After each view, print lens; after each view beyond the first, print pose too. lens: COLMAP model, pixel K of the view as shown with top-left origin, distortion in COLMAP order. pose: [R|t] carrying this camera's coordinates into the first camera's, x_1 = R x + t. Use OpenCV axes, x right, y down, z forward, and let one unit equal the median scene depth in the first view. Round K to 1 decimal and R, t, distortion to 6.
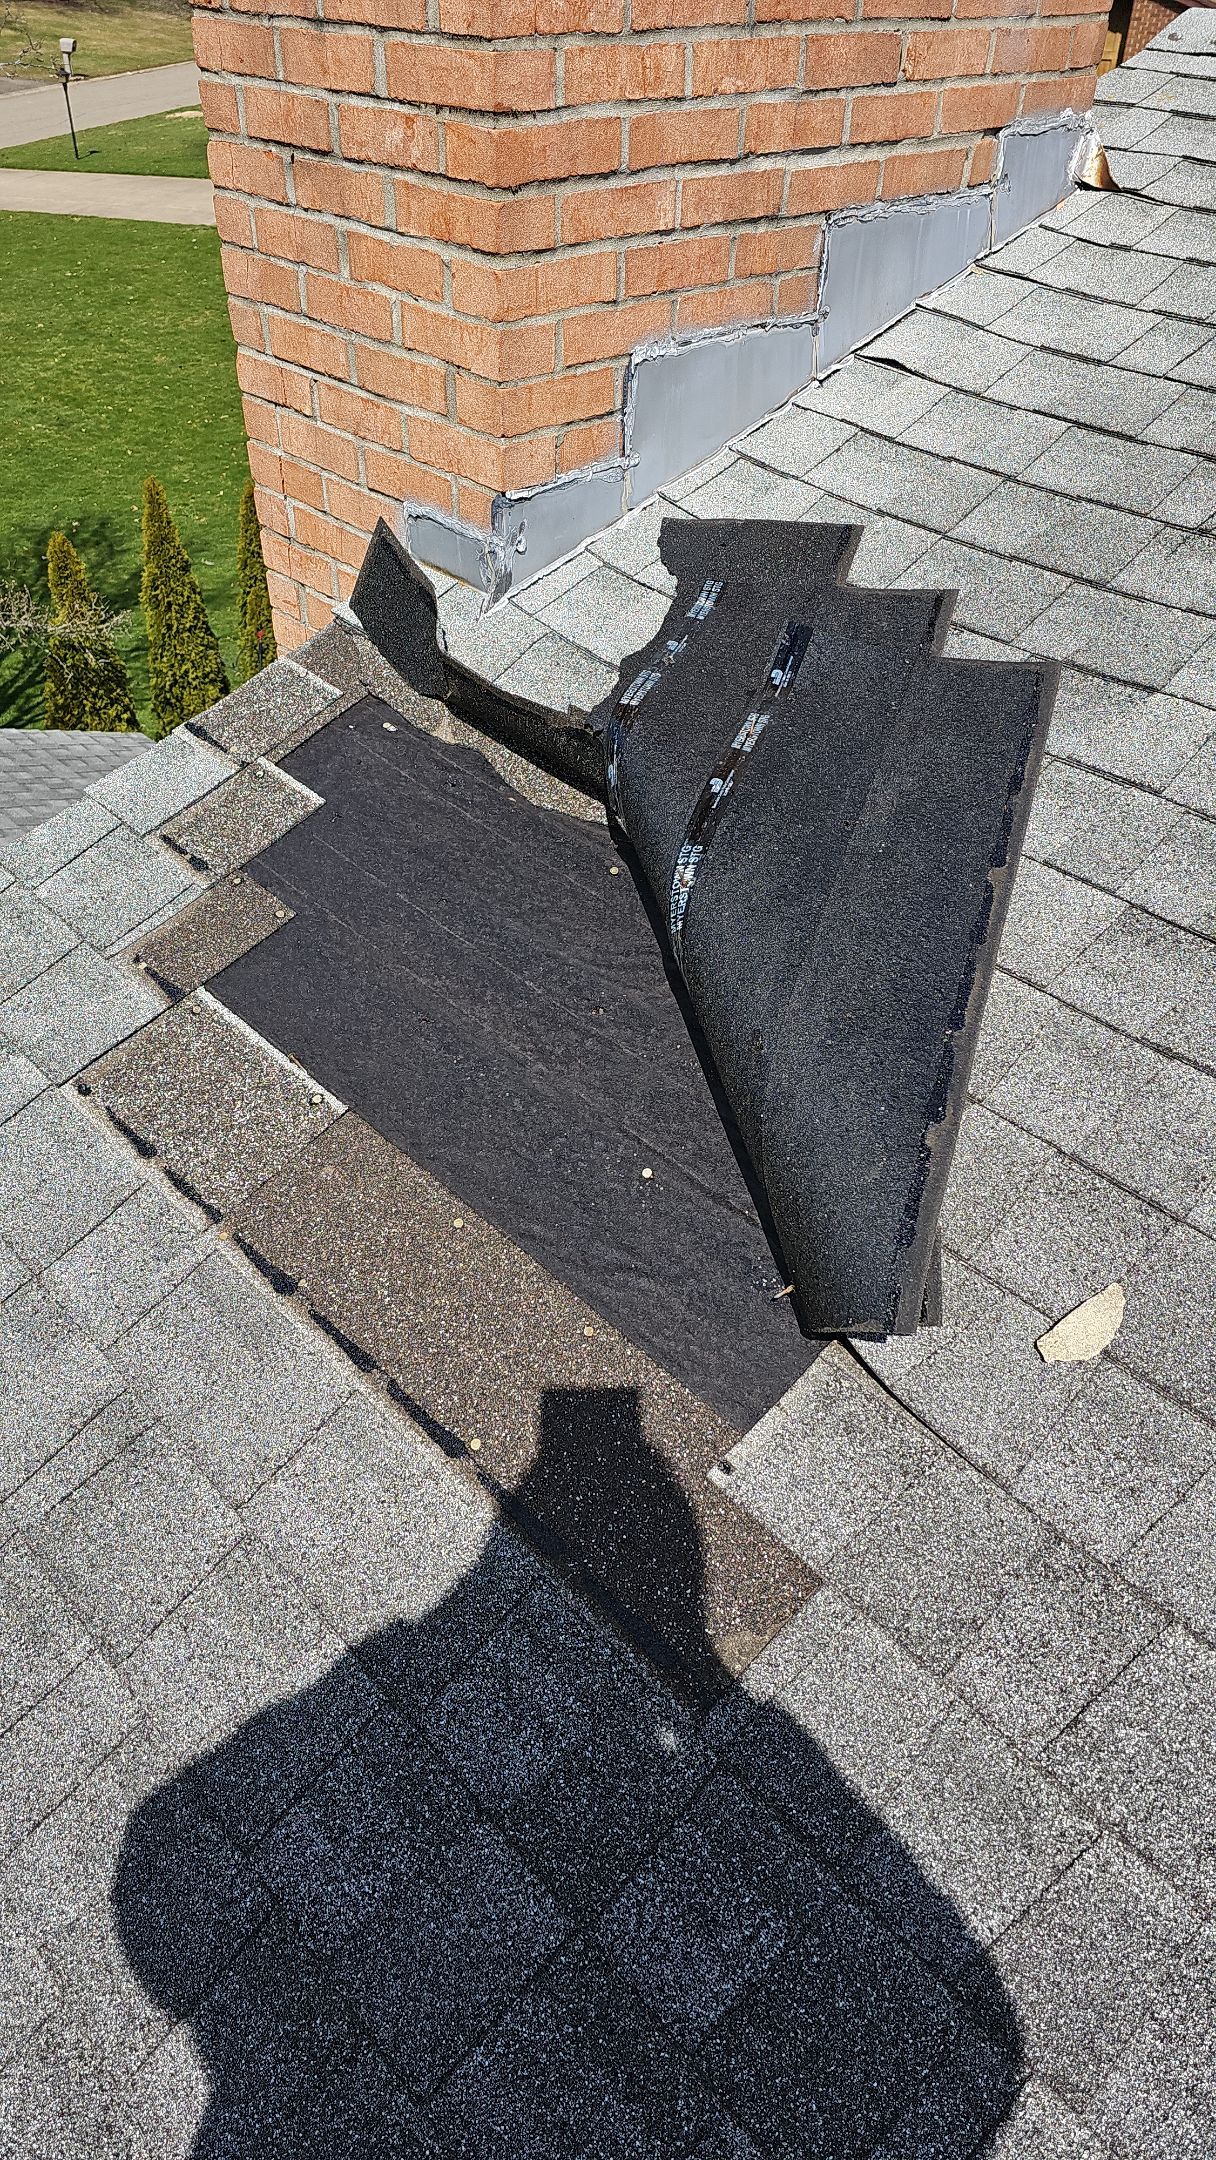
lens RADIAL K [[1468.7, 0, 608.0], [0, 1468.7, 1080.0], [0, 0, 1]] dist [0.060399, -0.061632]
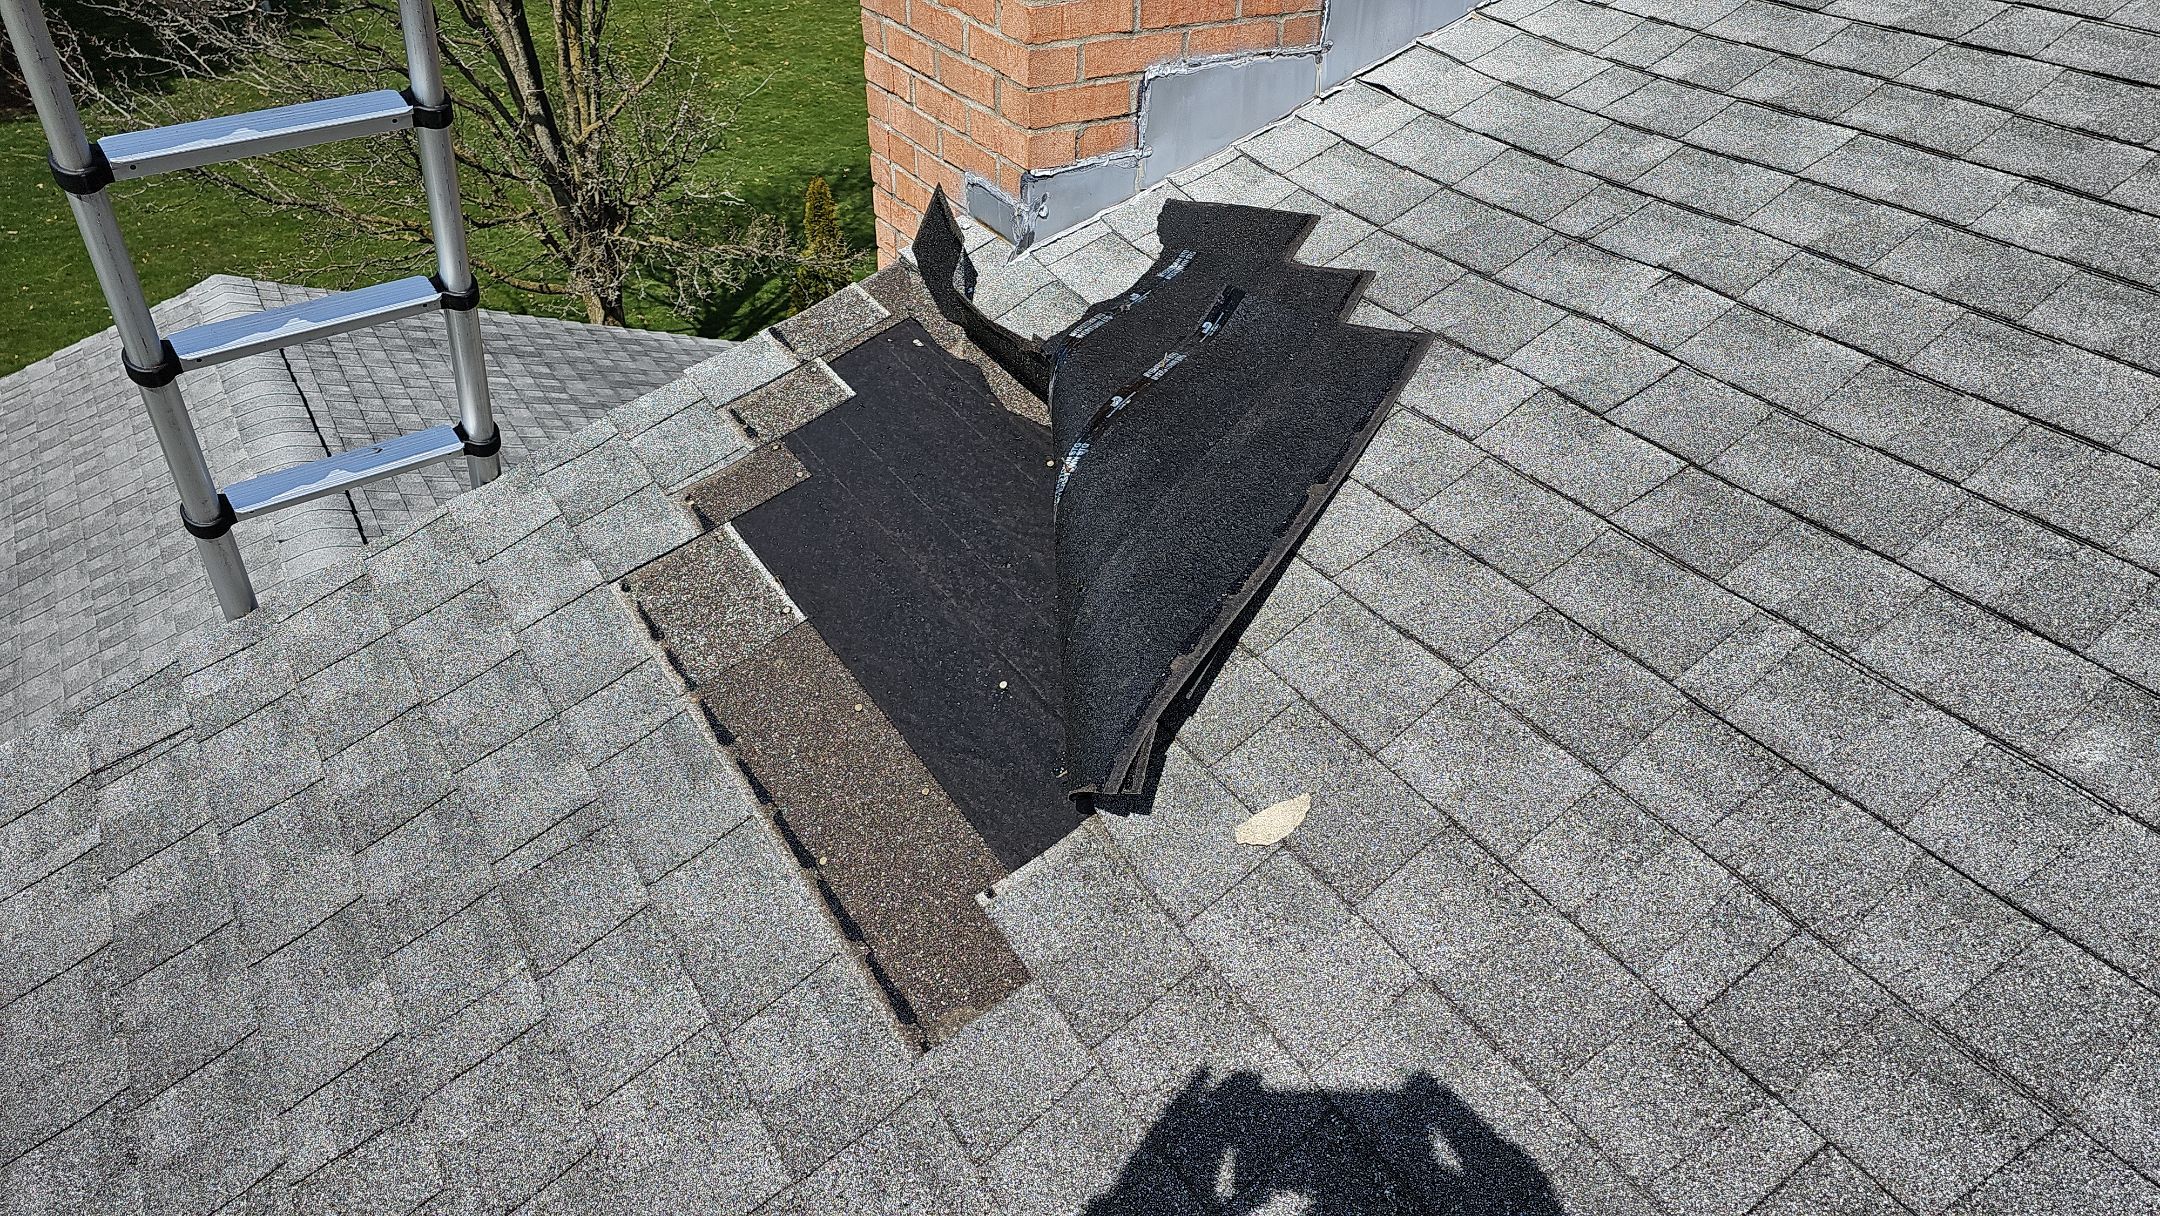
lens RADIAL K [[1465.8, 0, 1092.2], [0, 1465.8, 576.7], [0, 0, 1]] dist [0.071096, -0.078893]
pose [[0.982734, 0.107020, -0.150933, 0.217099], [-0.122212, 0.987924, -0.095237, 0.062272], [0.138918, 0.112039, 0.983946, -0.200809]]
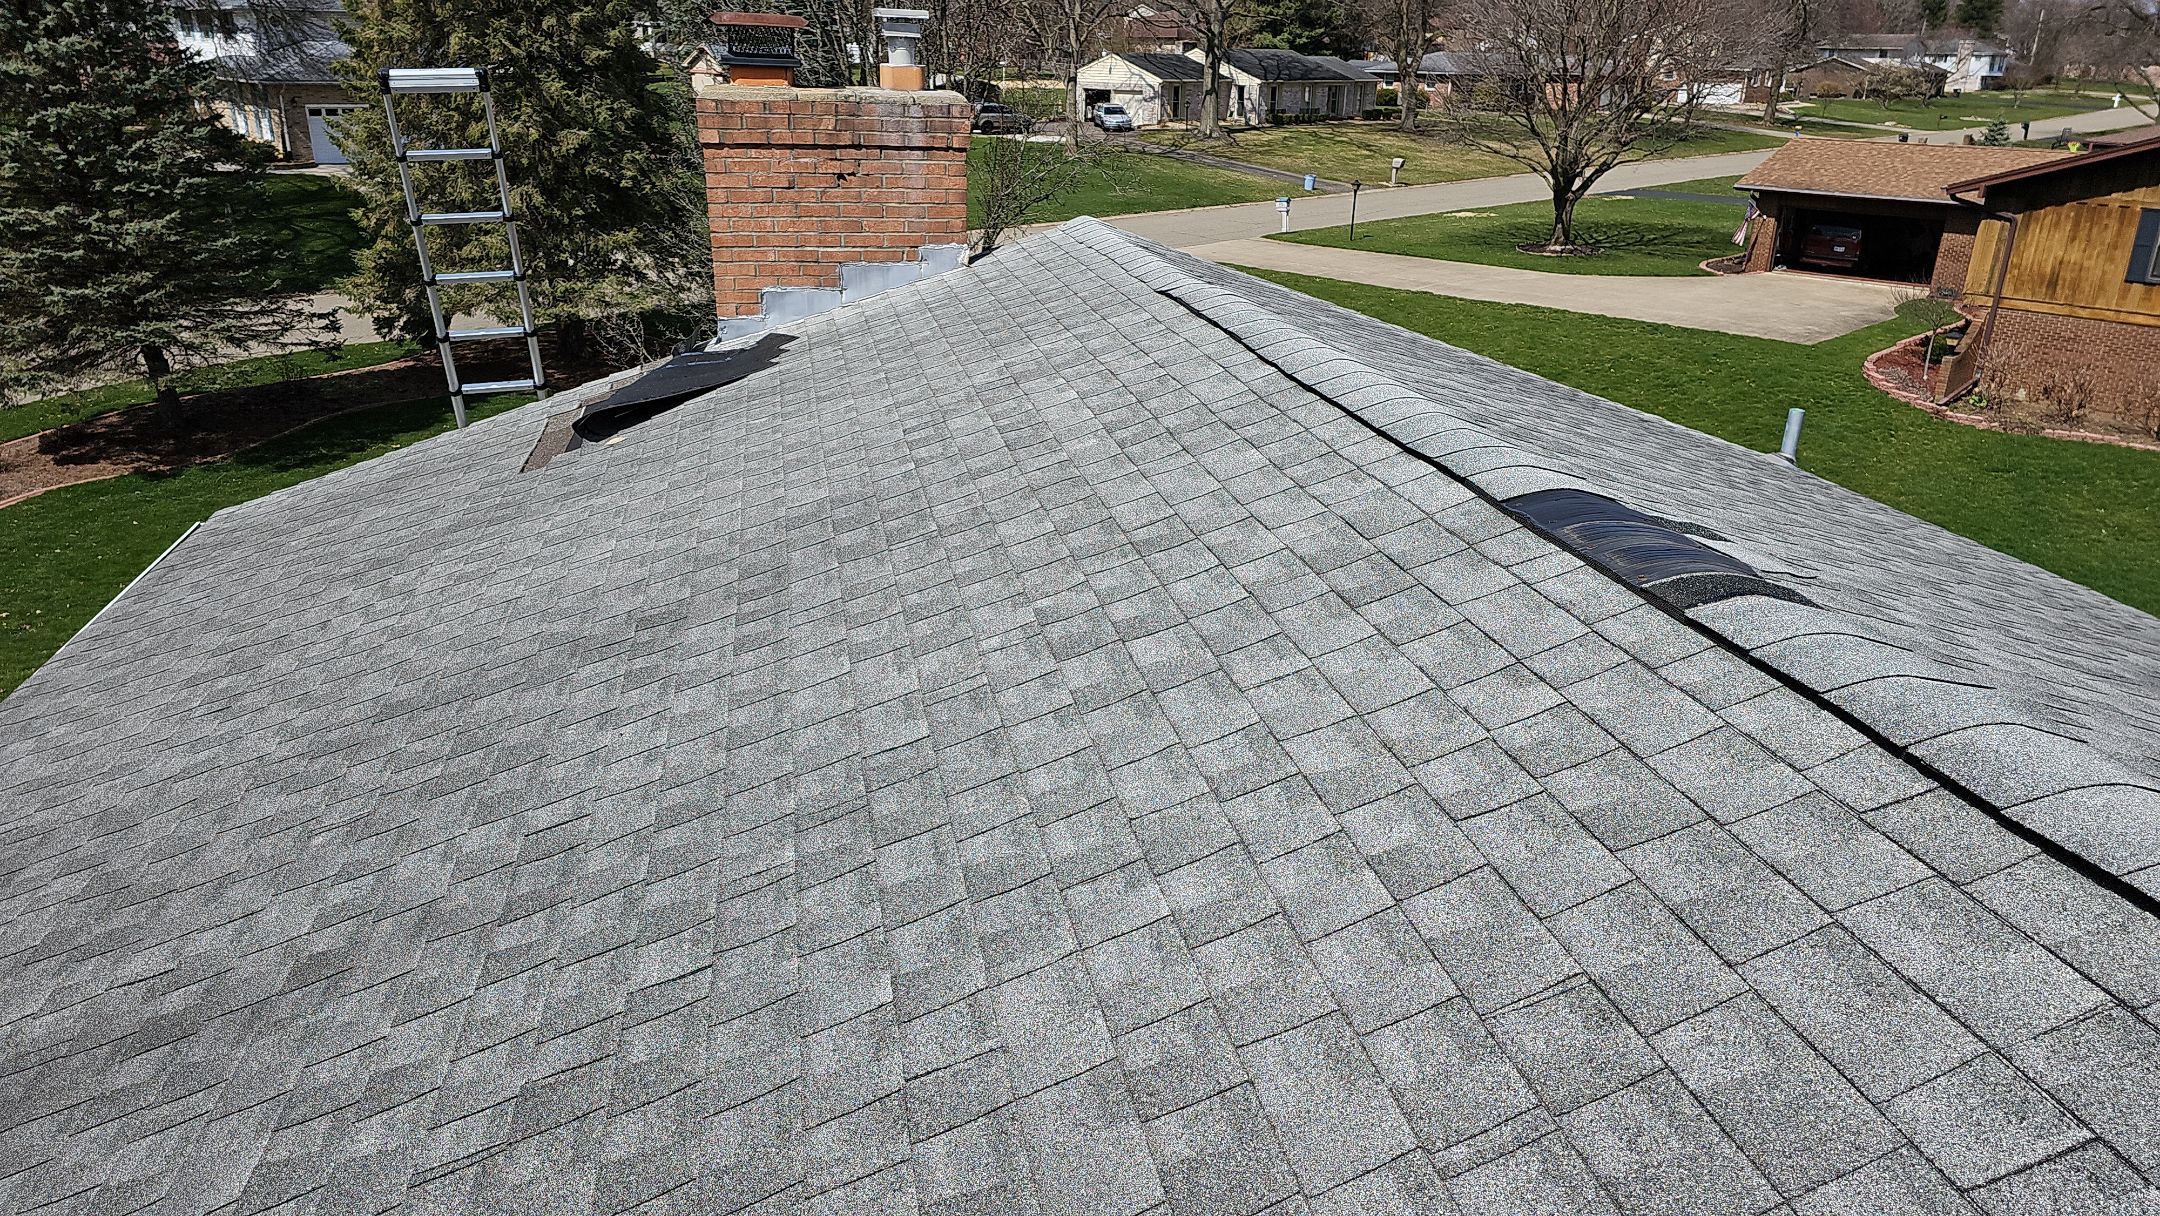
lens RADIAL K [[1473.9, 0, 1079.5], [0, 1473.9, 586.6], [0, 0, 1]] dist [0.065195, -0.070084]
pose [[0.853393, 0.177761, -0.490021, 2.785636], [-0.325449, 0.916024, -0.234484, 0.848438], [0.407189, 0.359584, 0.839581, -1.607325]]
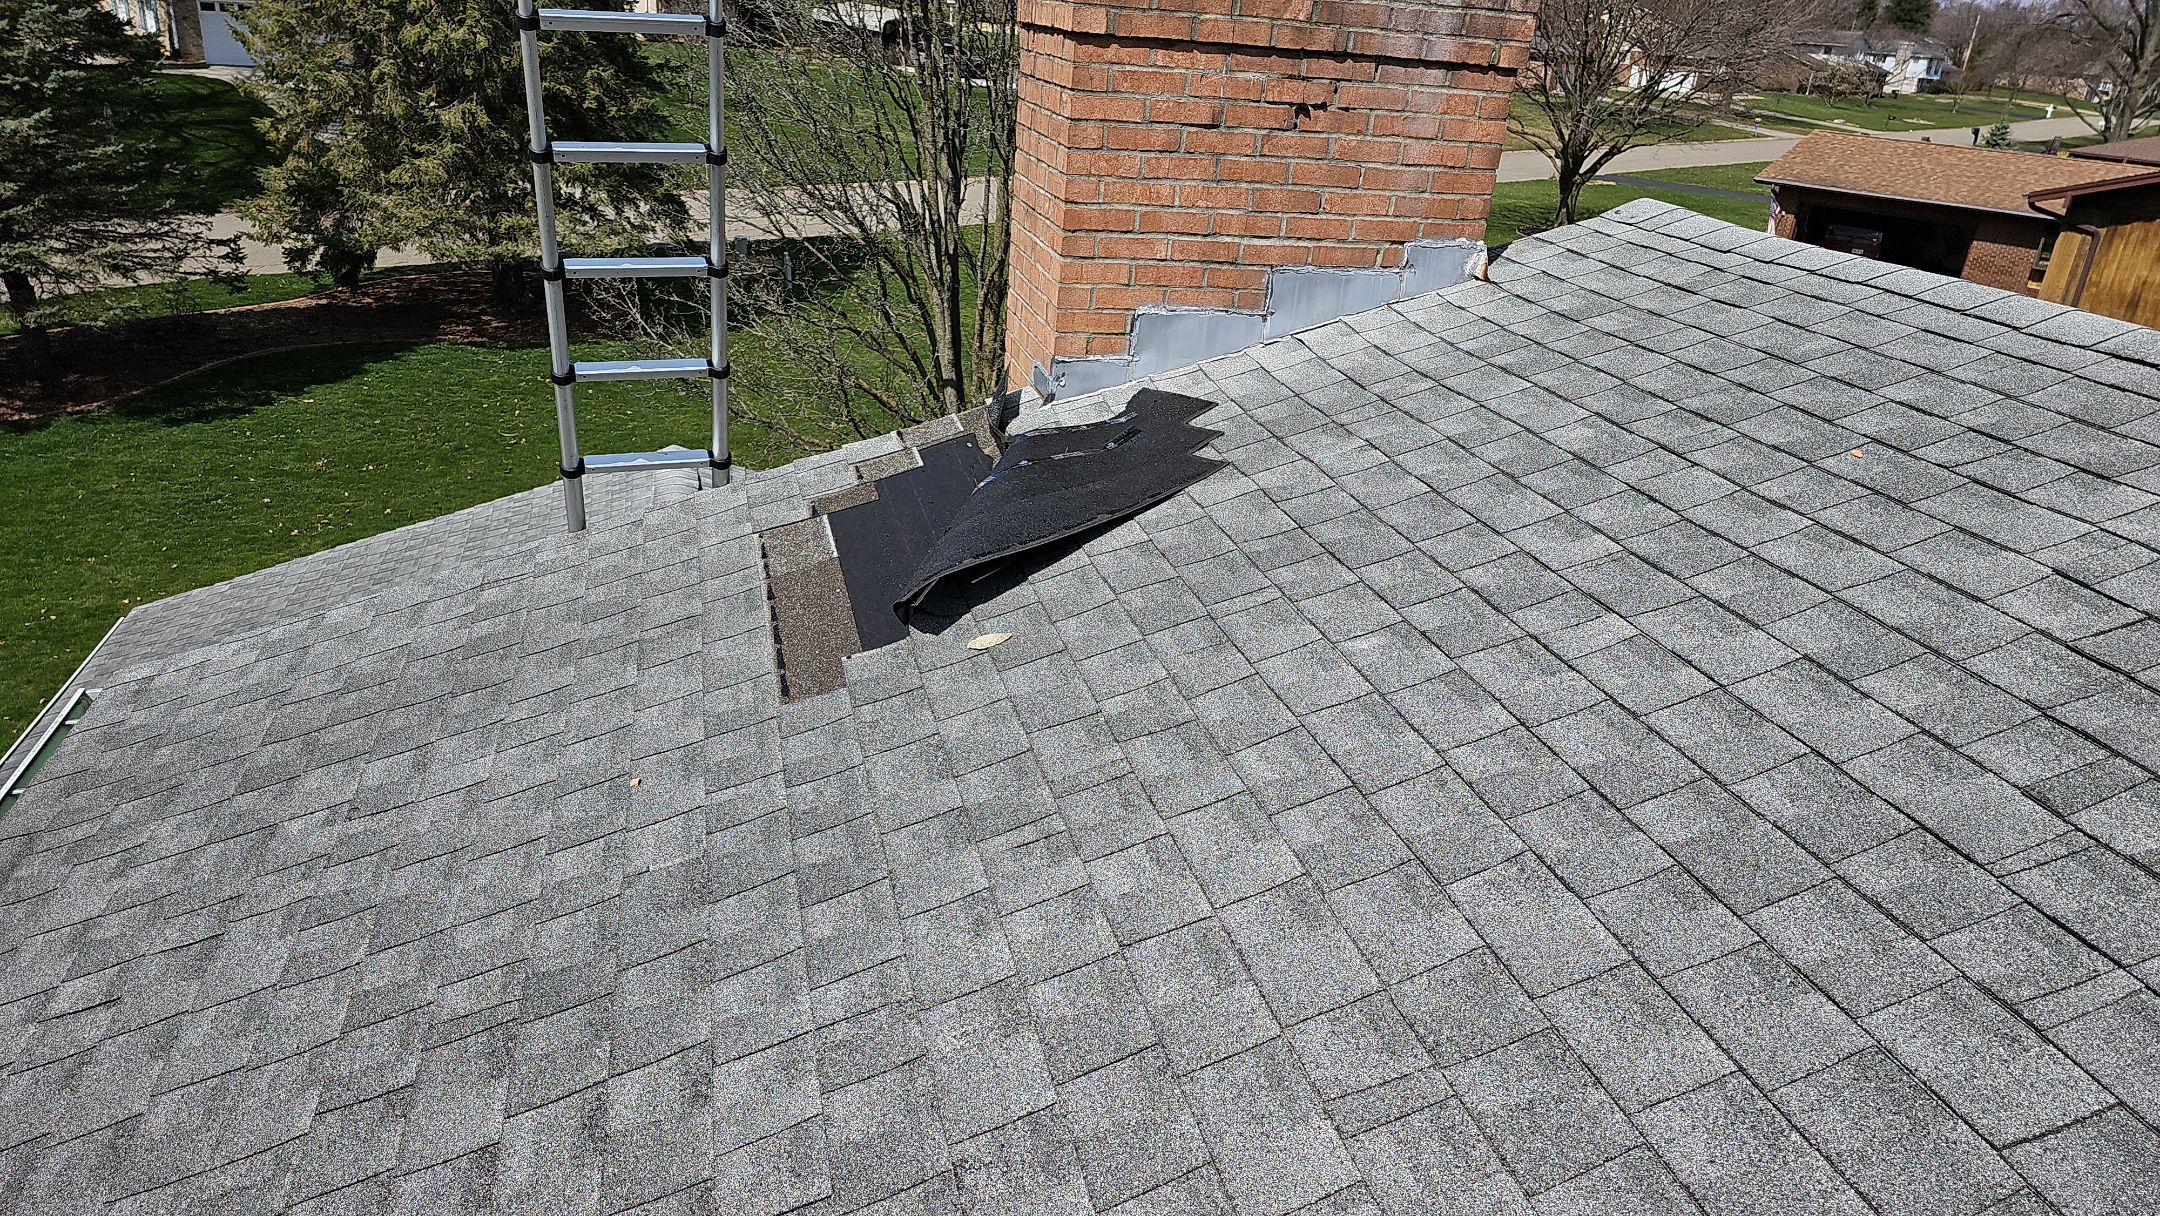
lens RADIAL K [[1456.2, 0, 1071.7], [0, 1456.2, 612.8], [0, 0, 1]] dist [0.069440, -0.069770]
pose [[0.874771, 0.232534, -0.425092, 0.950483], [-0.346124, 0.913834, -0.212381, 0.383032], [0.339078, 0.332920, 0.879881, -0.721824]]
